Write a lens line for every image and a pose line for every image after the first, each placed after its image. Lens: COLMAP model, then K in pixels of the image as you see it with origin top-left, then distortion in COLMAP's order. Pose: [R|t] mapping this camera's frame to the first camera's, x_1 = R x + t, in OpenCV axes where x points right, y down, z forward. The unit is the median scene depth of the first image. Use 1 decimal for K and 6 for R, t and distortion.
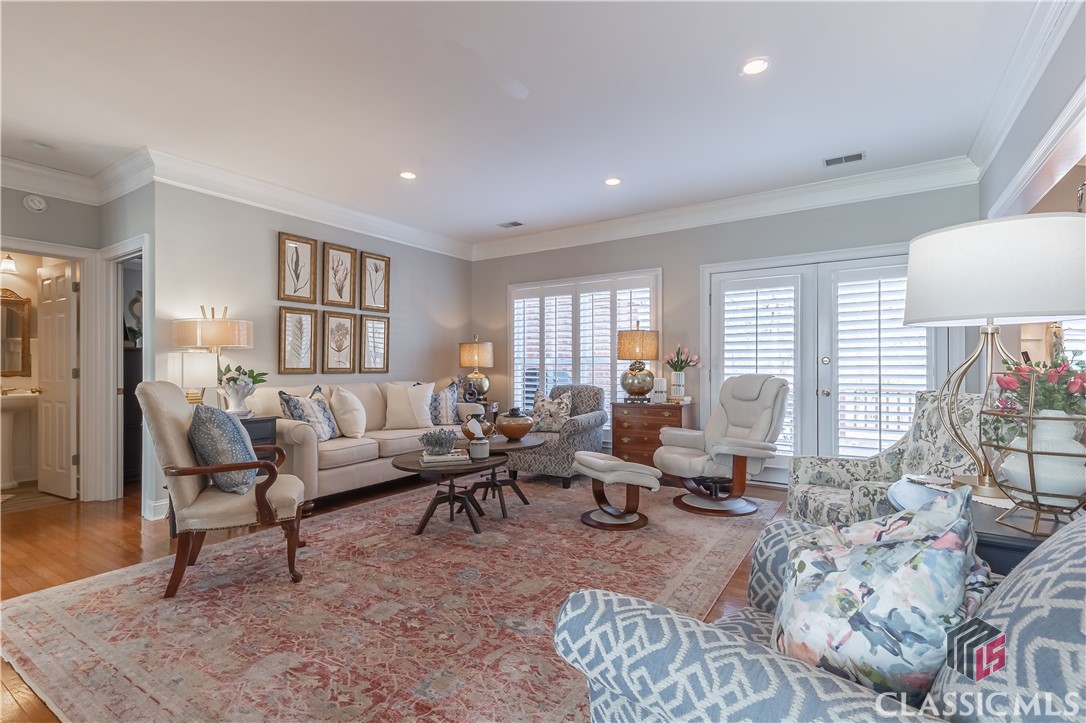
lens RADIAL K [[490.9, 0, 539.6], [0, 490.9, 368.7], [0, 0, 1]] dist [-0.000016, -0.000026]
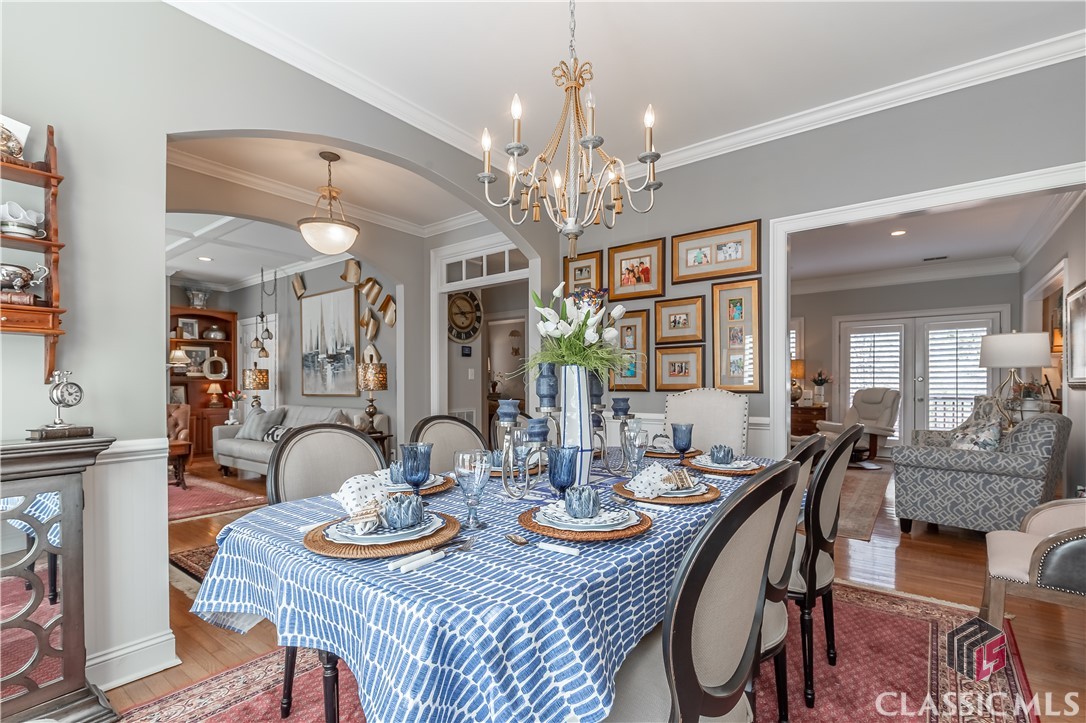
lens RADIAL K [[501.6, 0, 545.4], [0, 501.6, 386.1], [0, 0, 1]] dist [-0.002395, -0.000673]
pose [[0.998931, -0.000630, -0.046232, -0.563909], [0.001037, 0.999961, 0.008770, -0.009728], [0.046225, -0.008809, 0.998892, -0.688814]]
